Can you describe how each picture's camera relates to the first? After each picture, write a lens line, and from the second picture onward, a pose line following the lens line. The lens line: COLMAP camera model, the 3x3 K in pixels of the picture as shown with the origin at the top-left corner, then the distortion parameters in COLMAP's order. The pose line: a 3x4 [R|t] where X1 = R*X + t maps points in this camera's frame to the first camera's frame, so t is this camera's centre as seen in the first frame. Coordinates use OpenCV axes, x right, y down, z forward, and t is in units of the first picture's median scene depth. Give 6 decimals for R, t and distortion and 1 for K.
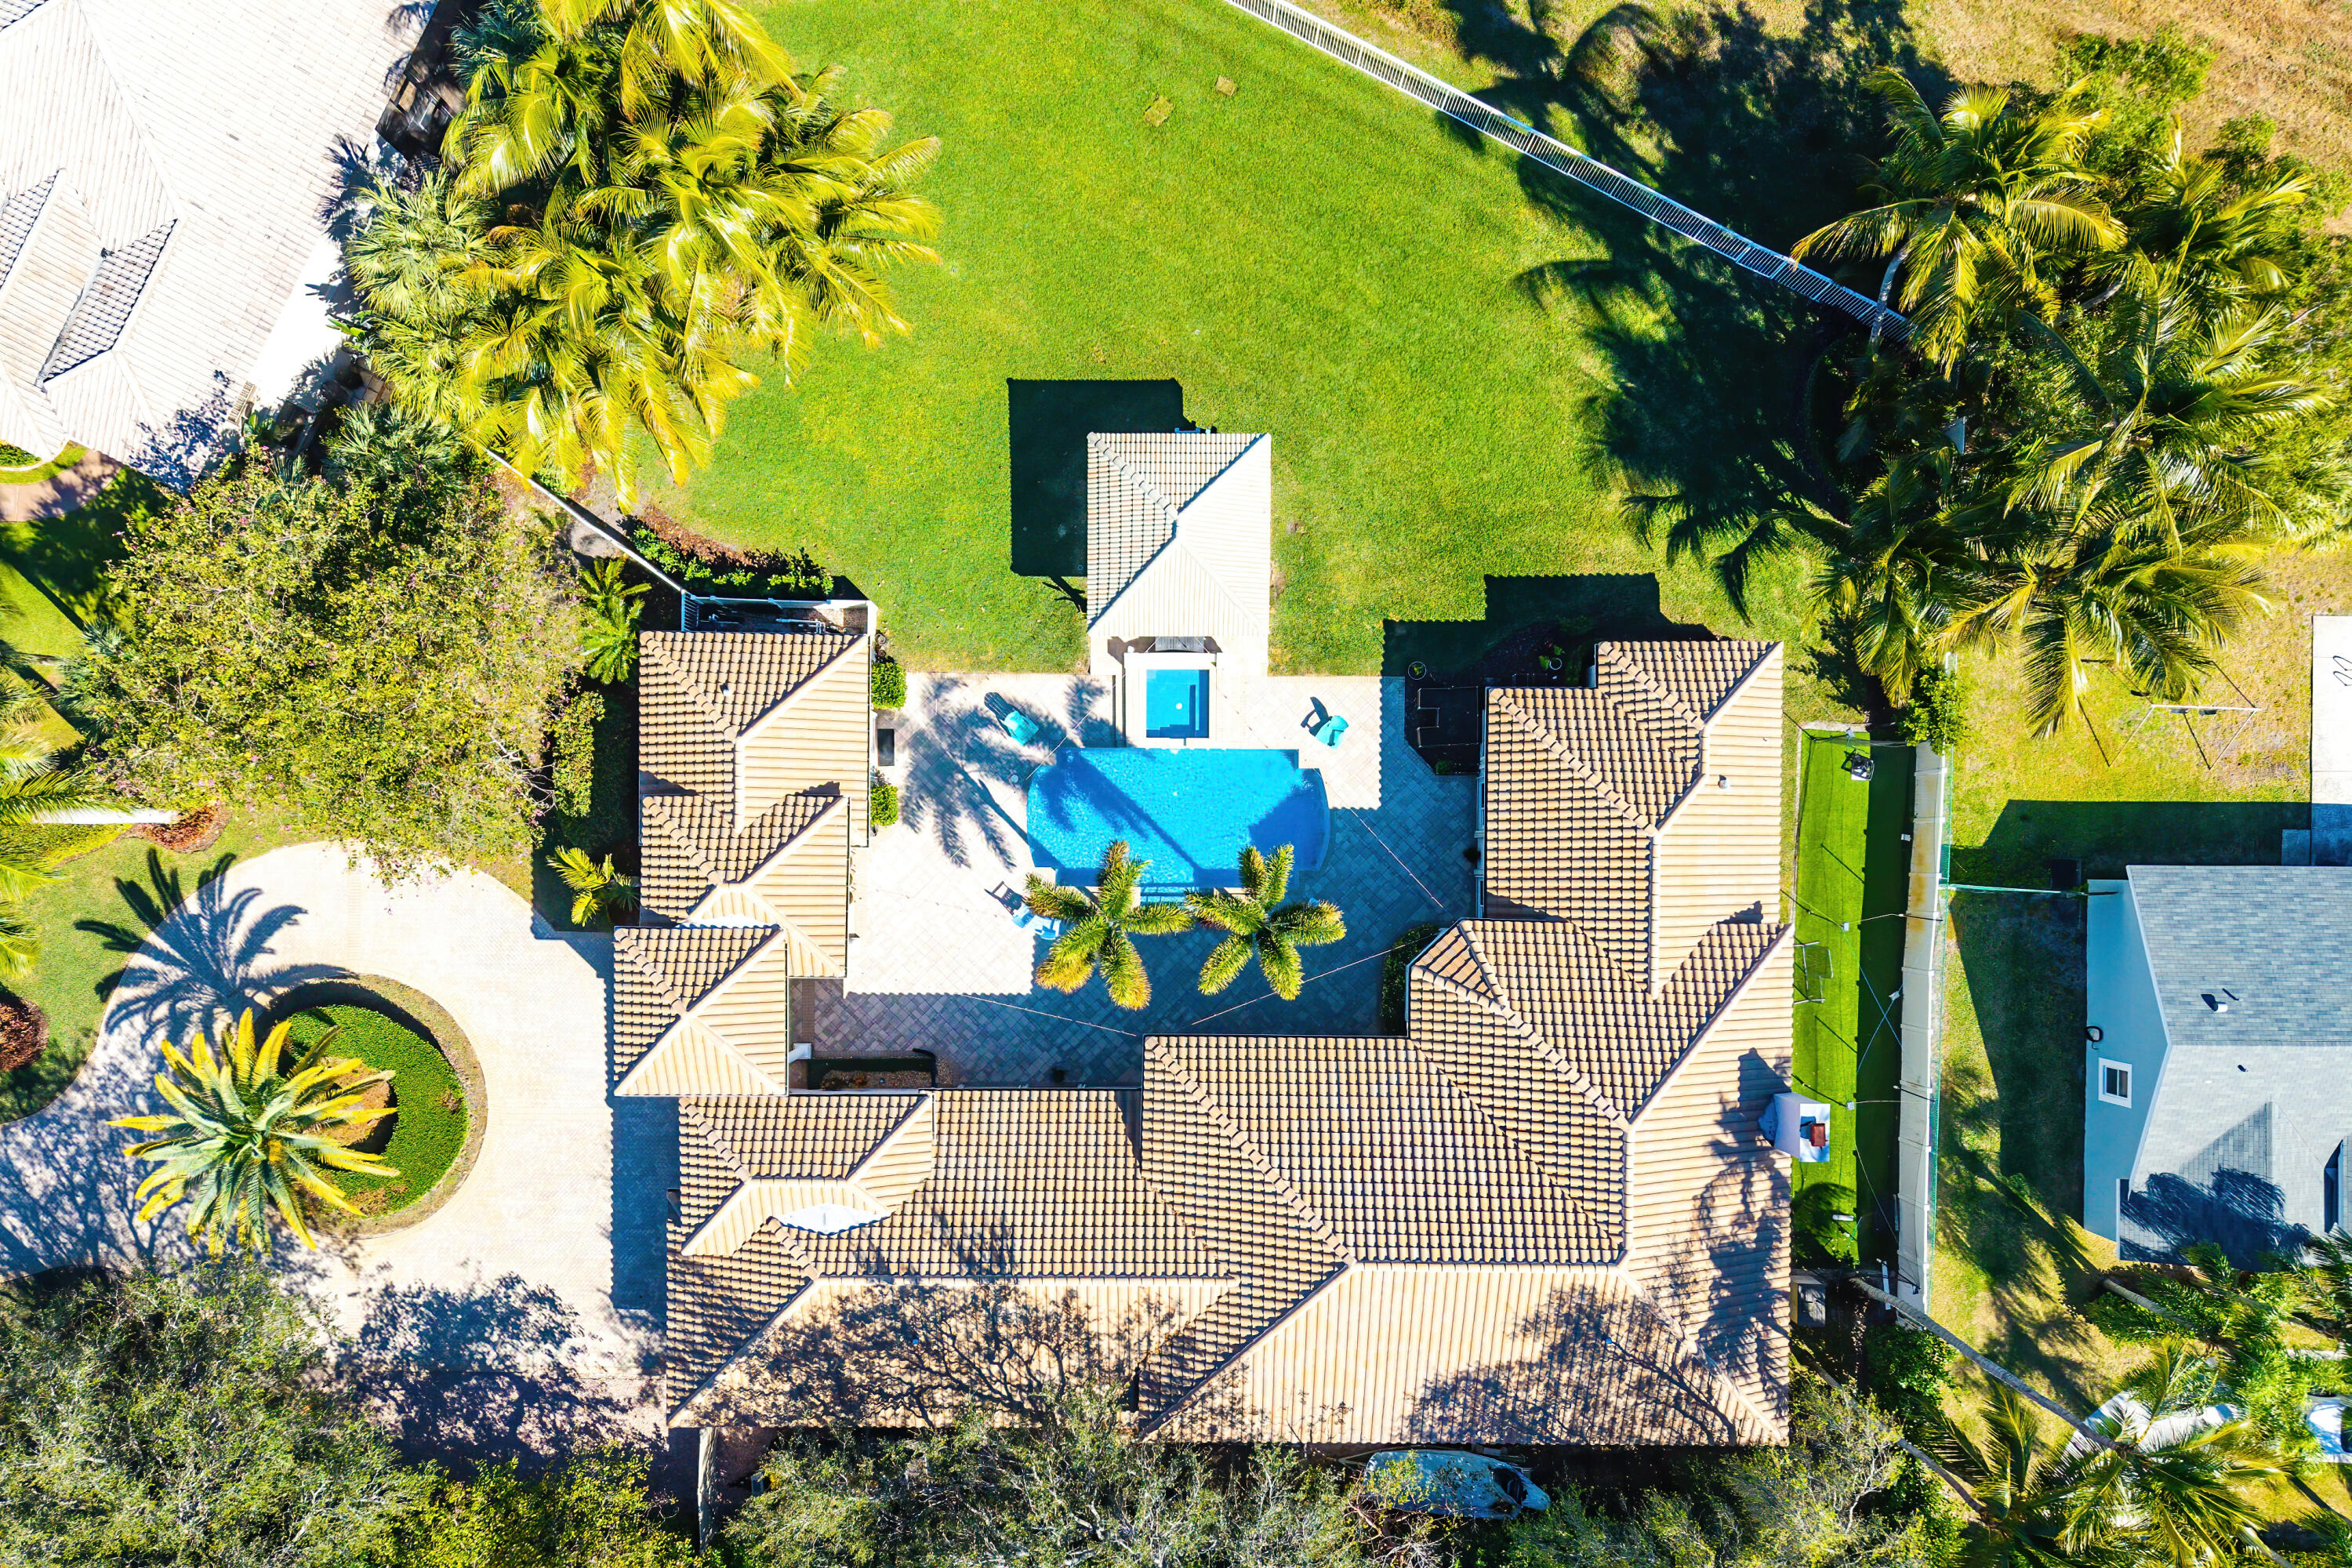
lens RADIAL K [[1601.4, 0, 1128.8], [0, 1601.4, 853.2], [0, 0, 1]] dist [0.011131, -0.020346]
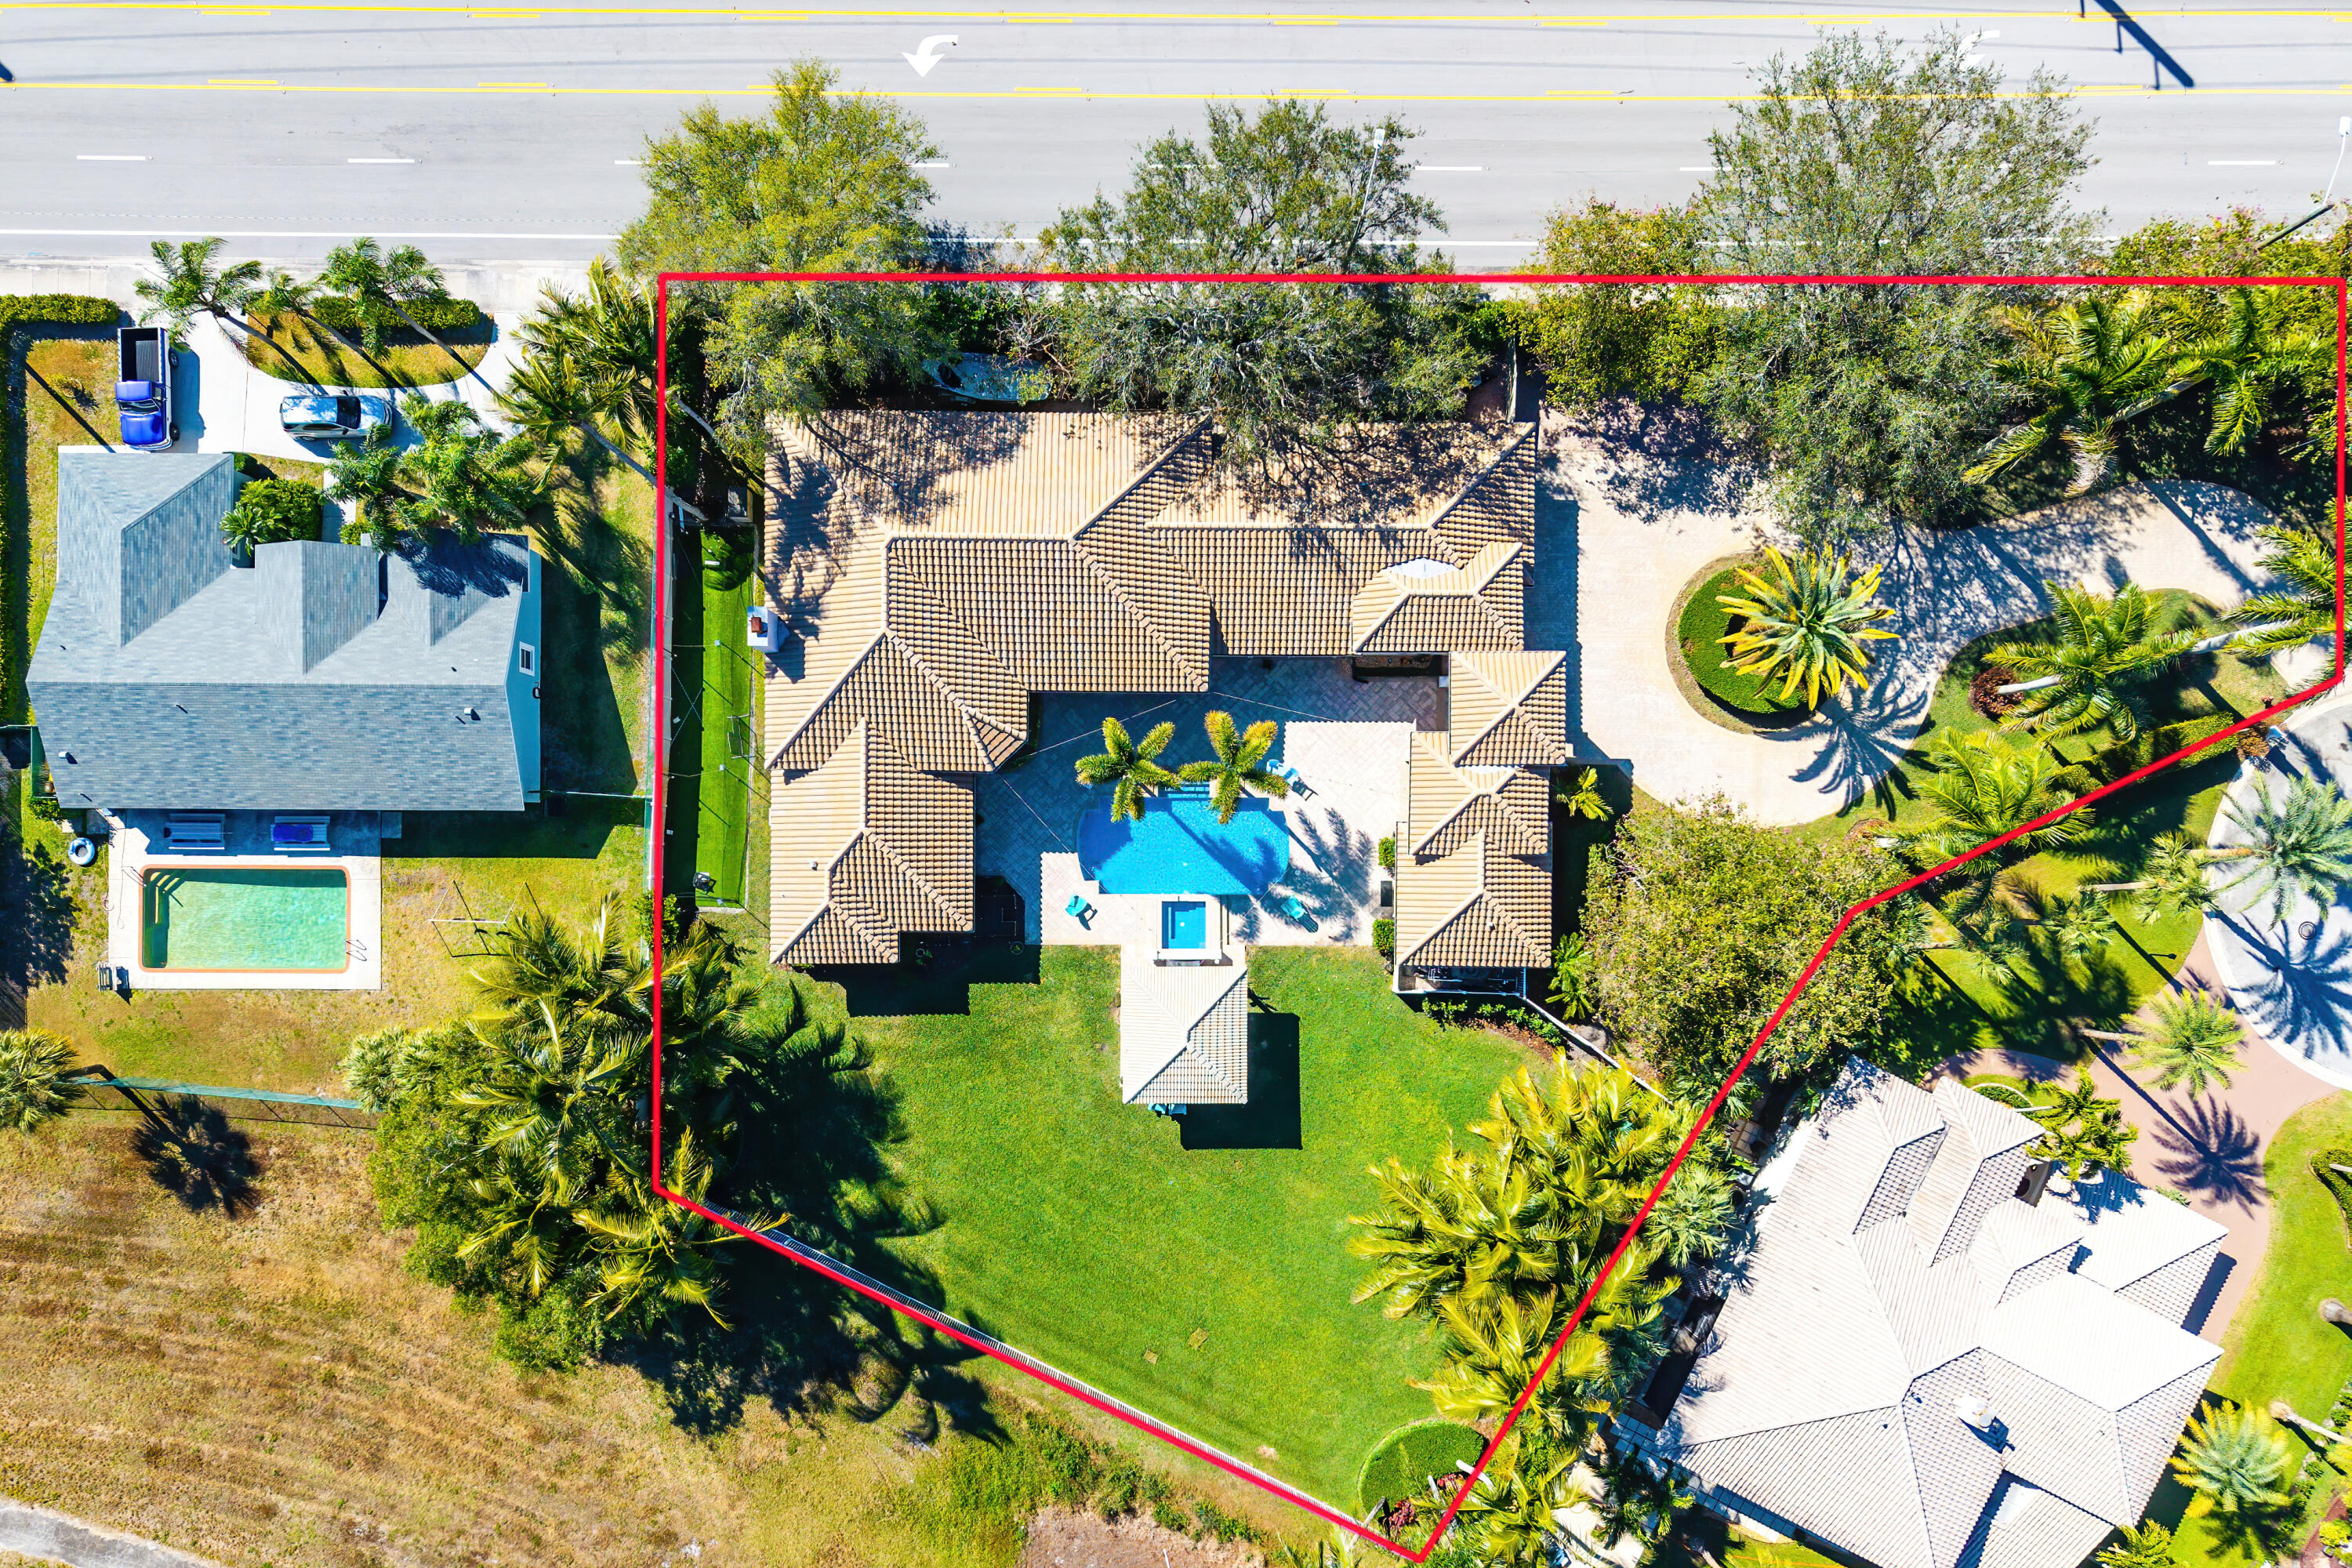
lens RADIAL K [[1601.4, 0, 1218.9], [0, 1601.4, 912.5], [0, 0, 1]] dist [0.011131, -0.020346]
pose [[-0.999806, 0.003091, -0.019430, 0.028495], [-0.002686, -0.999779, -0.020849, -0.056299], [-0.019490, -0.020793, 0.999594, -0.464366]]
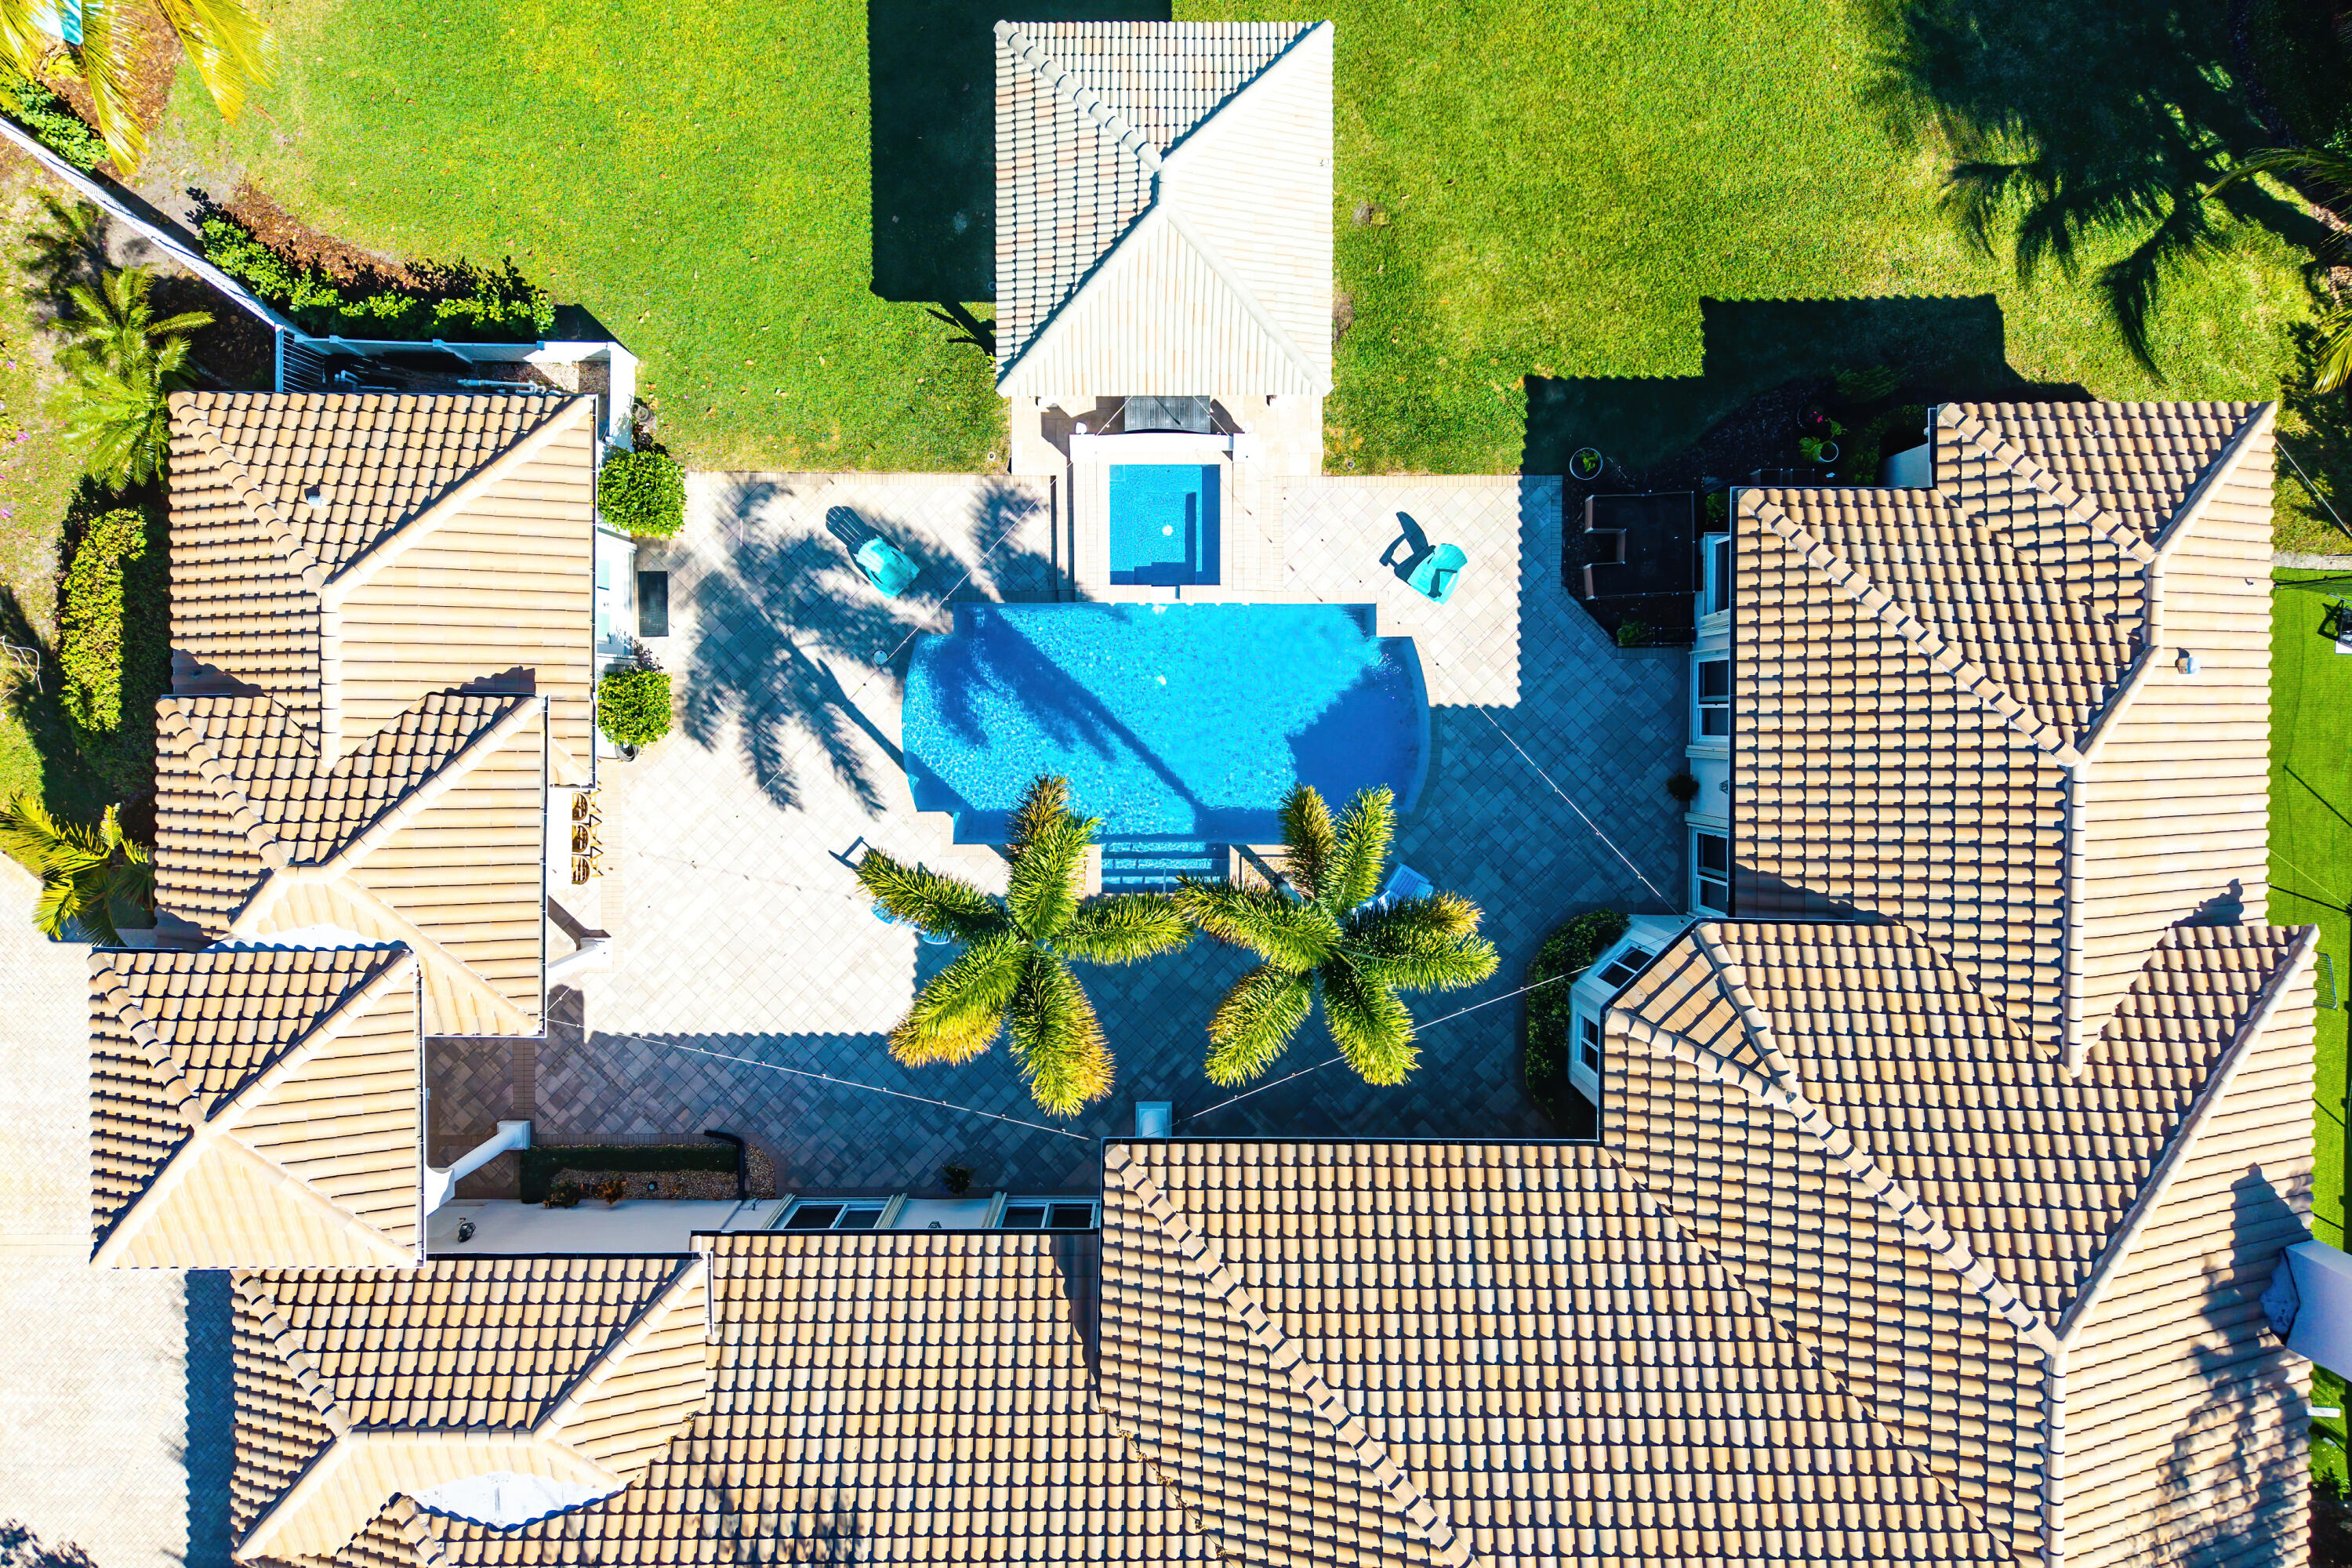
lens RADIAL K [[1601.4, 0, 1125.8], [0, 1601.4, 710.7], [0, 0, 1]] dist [0.011131, -0.020346]
pose [[0.999987, -0.004988, 0.001217, 0.016677], [0.004989, 0.999987, -0.001226, -0.028345], [-0.001210, 0.001232, 0.999999, 0.458545]]
